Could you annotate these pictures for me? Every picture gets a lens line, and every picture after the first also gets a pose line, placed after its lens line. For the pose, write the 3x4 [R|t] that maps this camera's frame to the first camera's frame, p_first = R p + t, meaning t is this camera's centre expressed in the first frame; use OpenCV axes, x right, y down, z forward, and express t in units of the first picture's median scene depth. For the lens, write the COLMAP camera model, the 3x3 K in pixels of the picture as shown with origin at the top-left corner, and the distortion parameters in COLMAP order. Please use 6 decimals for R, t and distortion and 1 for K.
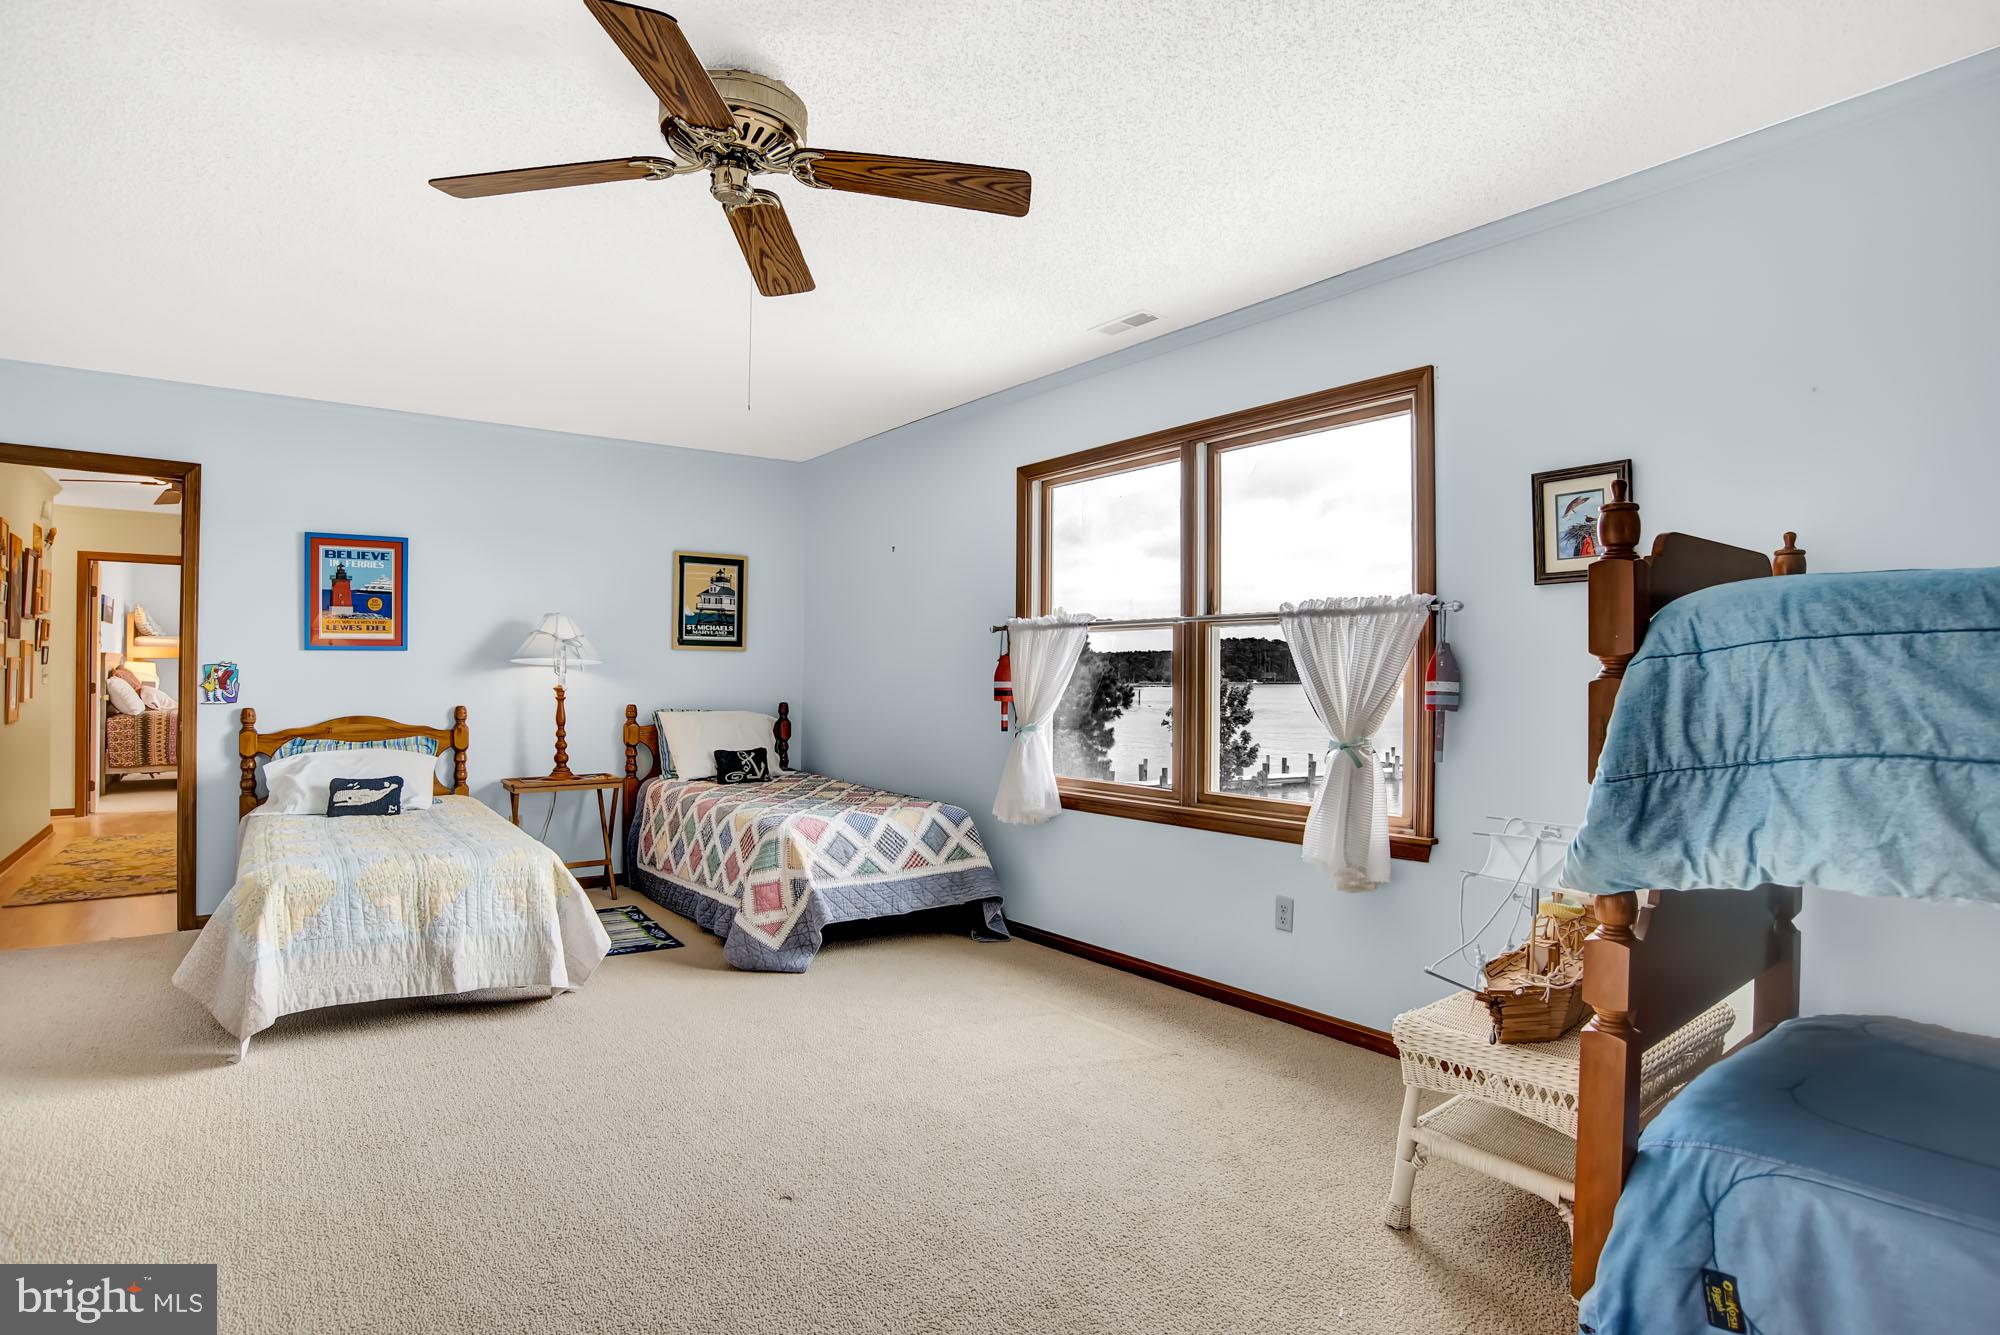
lens RADIAL K [[1025.2, 0, 982.2], [0, 1025.2, 670.0], [0, 0, 1]] dist [-0.101653, 0.041091]
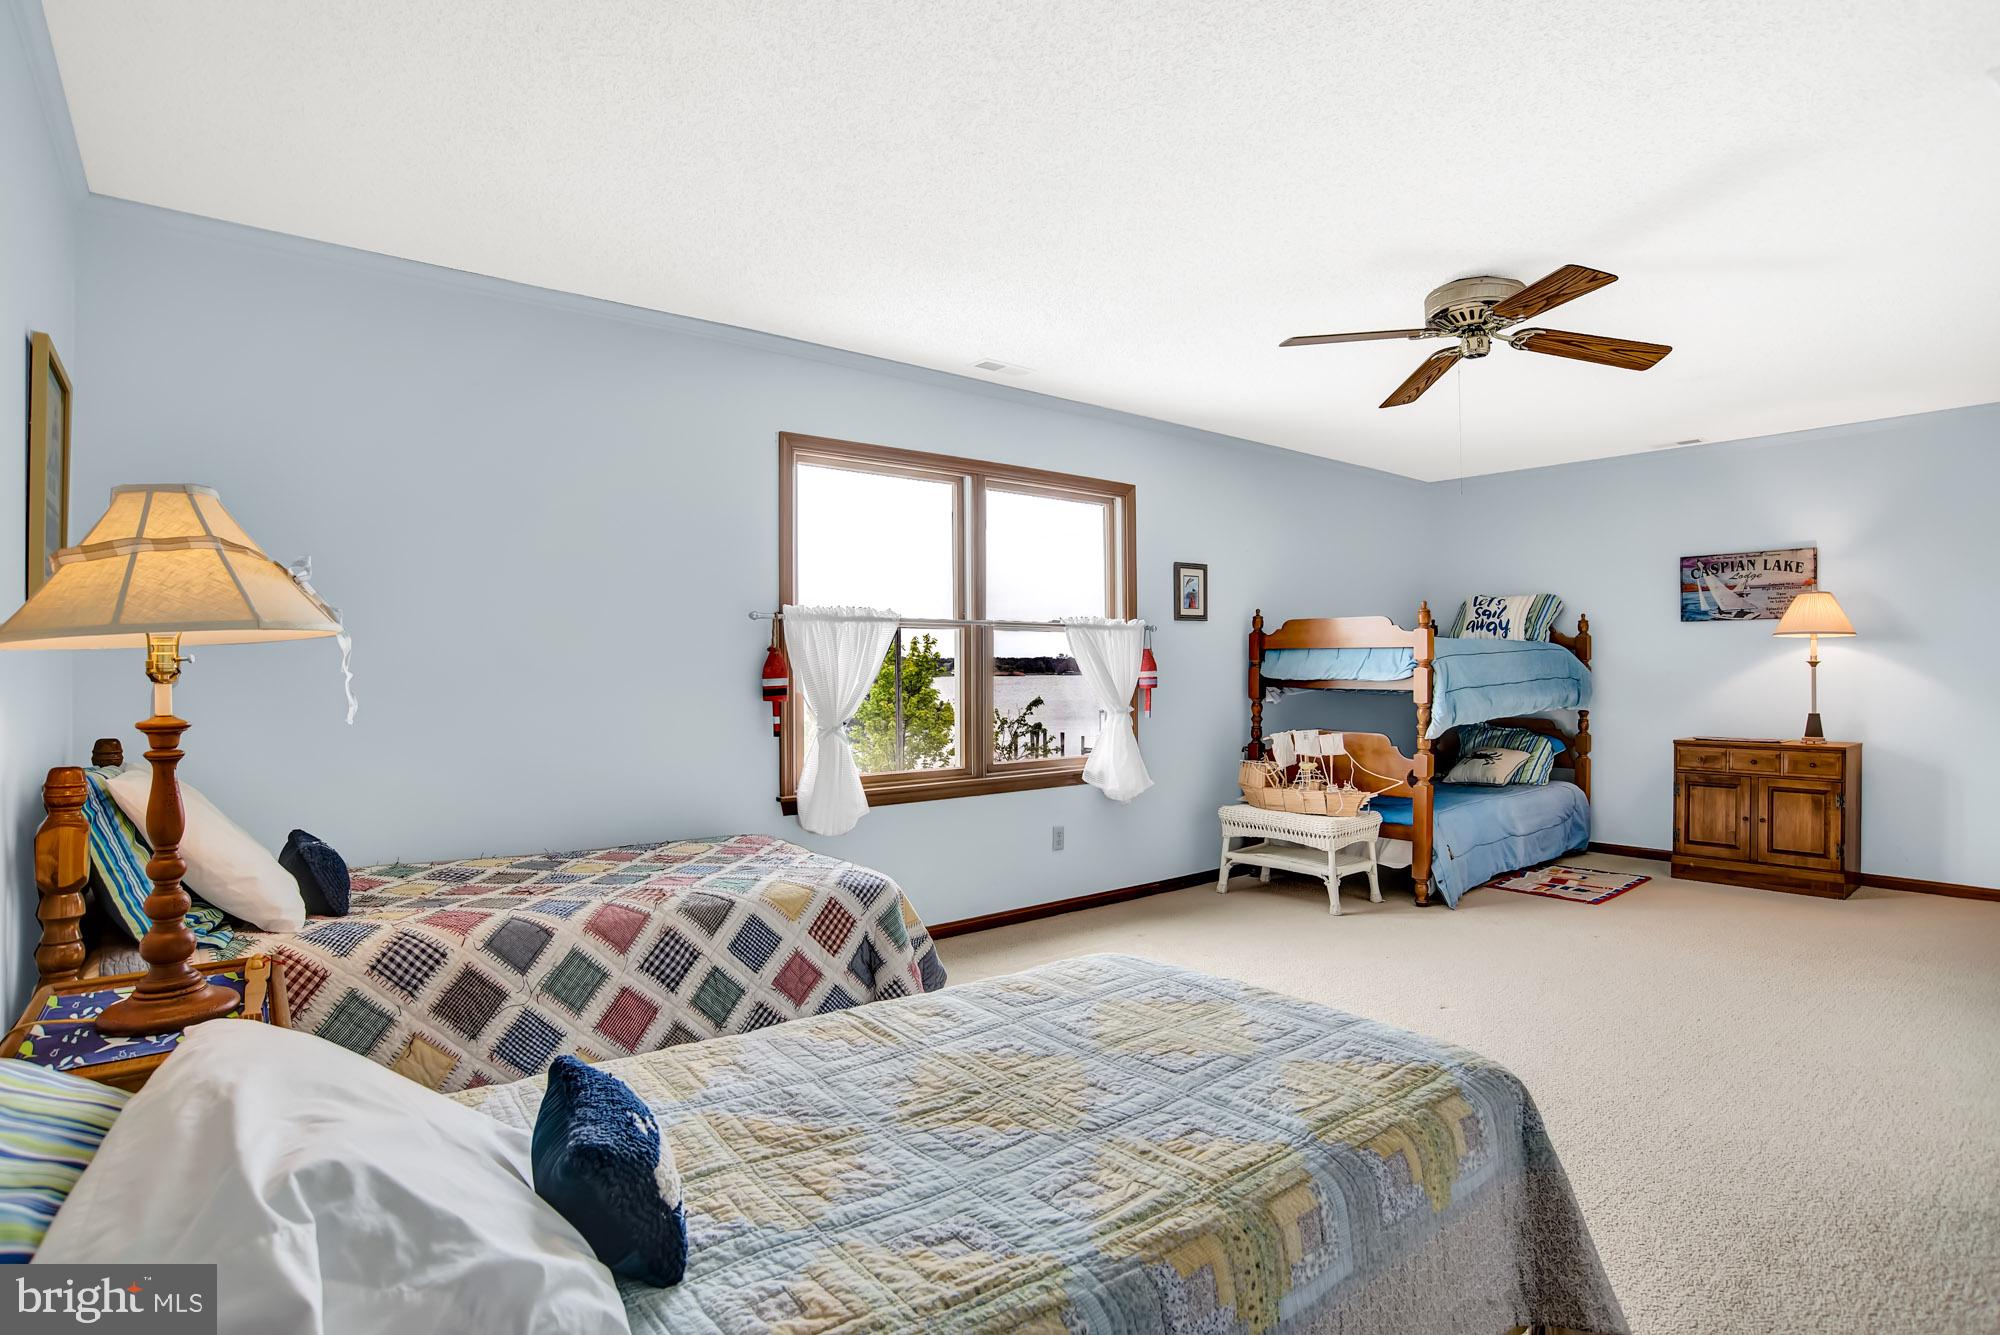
lens RADIAL K [[1025.2, 0, 982.2], [0, 1025.2, 670.0], [0, 0, 1]] dist [-0.101653, 0.041091]
pose [[-0.027798, -0.004618, 0.999603, -0.973260], [0.001015, 0.999989, 0.004648, 0.000315], [-0.999613, 0.001144, -0.027793, 0.997992]]
